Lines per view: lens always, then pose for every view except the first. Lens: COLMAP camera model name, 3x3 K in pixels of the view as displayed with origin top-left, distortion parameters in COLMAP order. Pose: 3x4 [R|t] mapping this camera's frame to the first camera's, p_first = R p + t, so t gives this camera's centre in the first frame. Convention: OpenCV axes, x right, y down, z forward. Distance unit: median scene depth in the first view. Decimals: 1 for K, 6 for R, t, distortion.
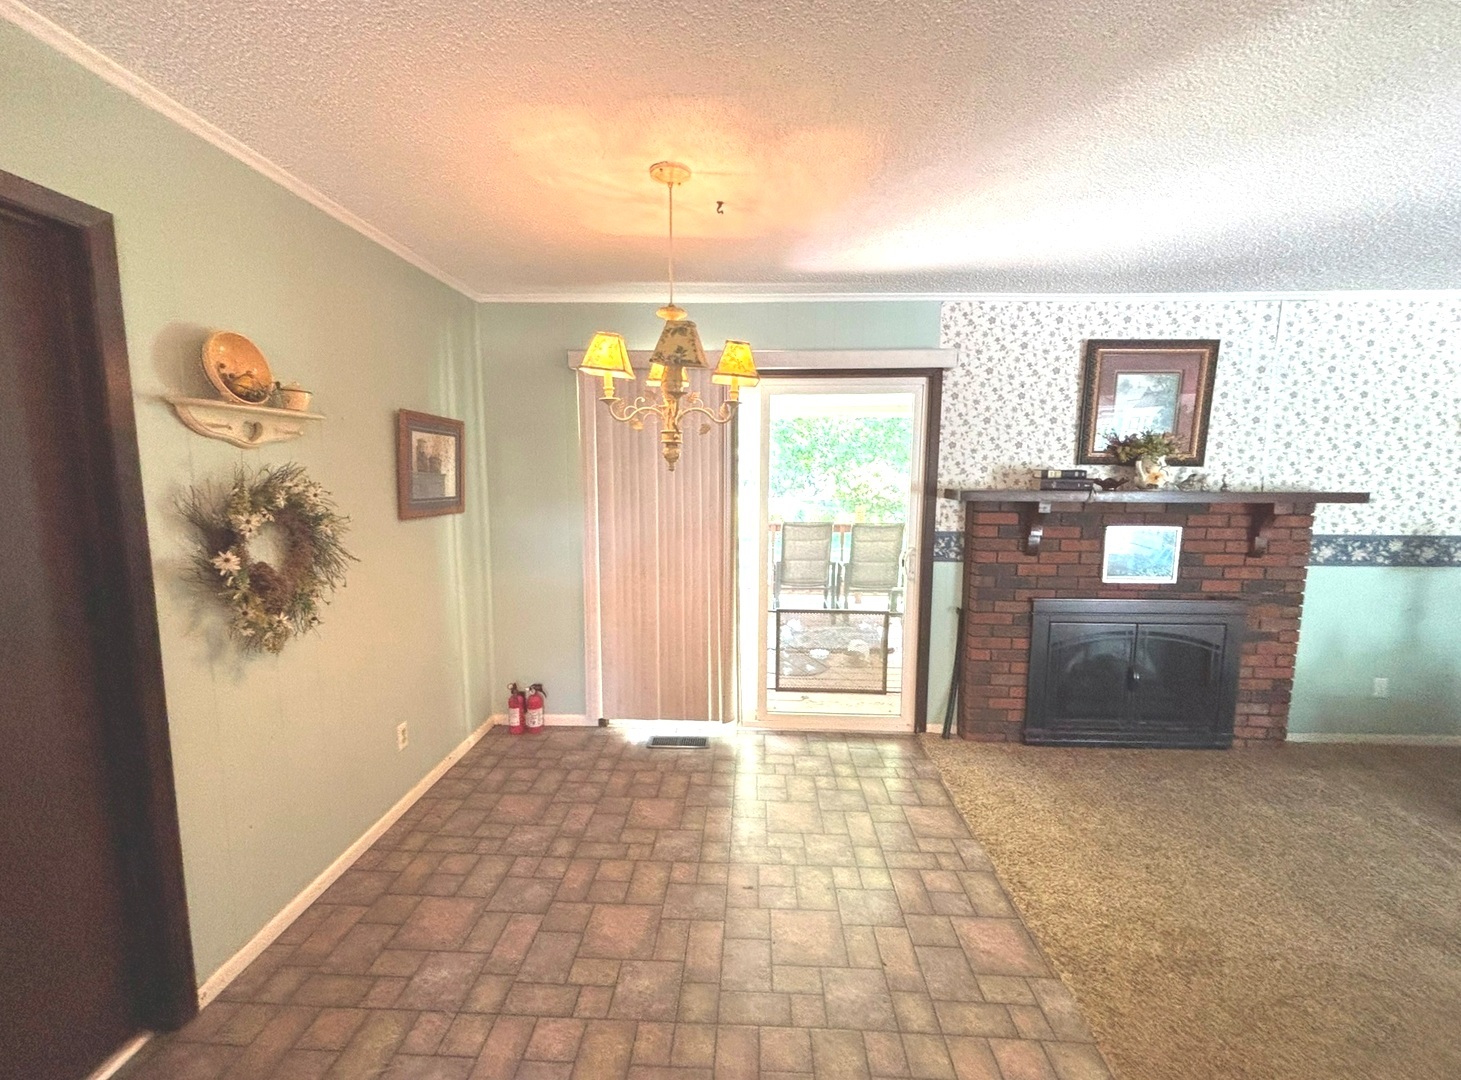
lens RADIAL K [[597.6, 0, 737.7], [0, 597.6, 539.8], [0, 0, 1]] dist [0.001105, -0.000799]
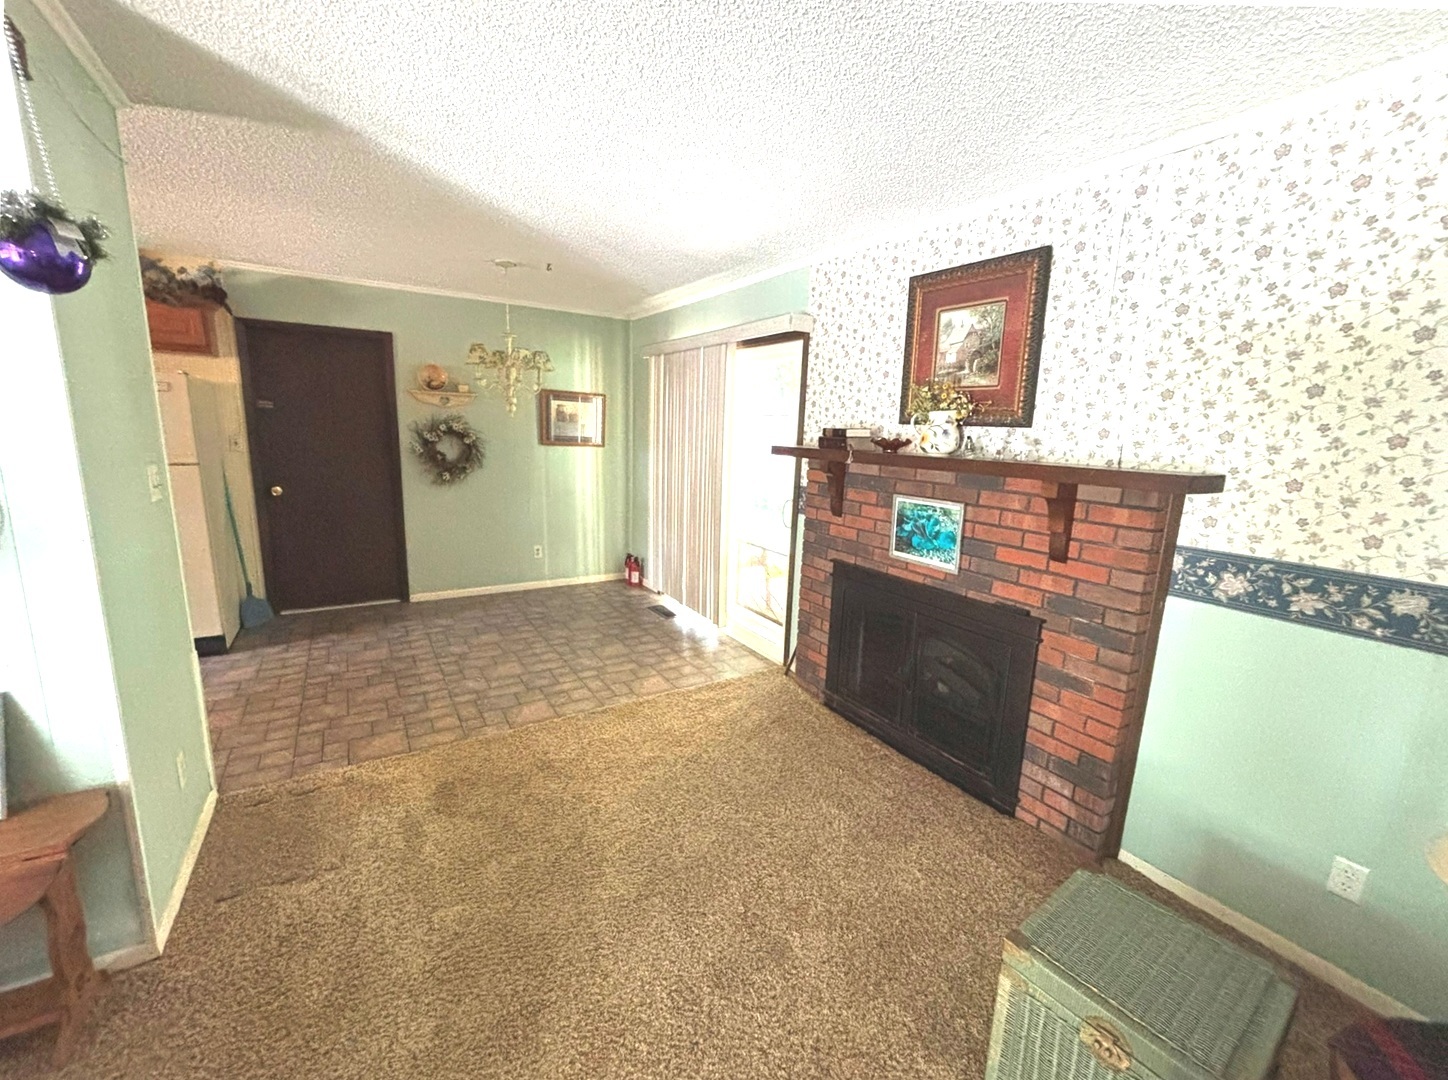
lens RADIAL K [[592.3, 0, 726.0], [0, 592.3, 543.3], [0, 0, 1]] dist [0.001105, -0.000799]
pose [[0.569266, 0.174619, -0.803396, 1.165663], [-0.127597, 0.984109, 0.123486, -0.026222], [0.812192, 0.032214, 0.582500, 0.284750]]
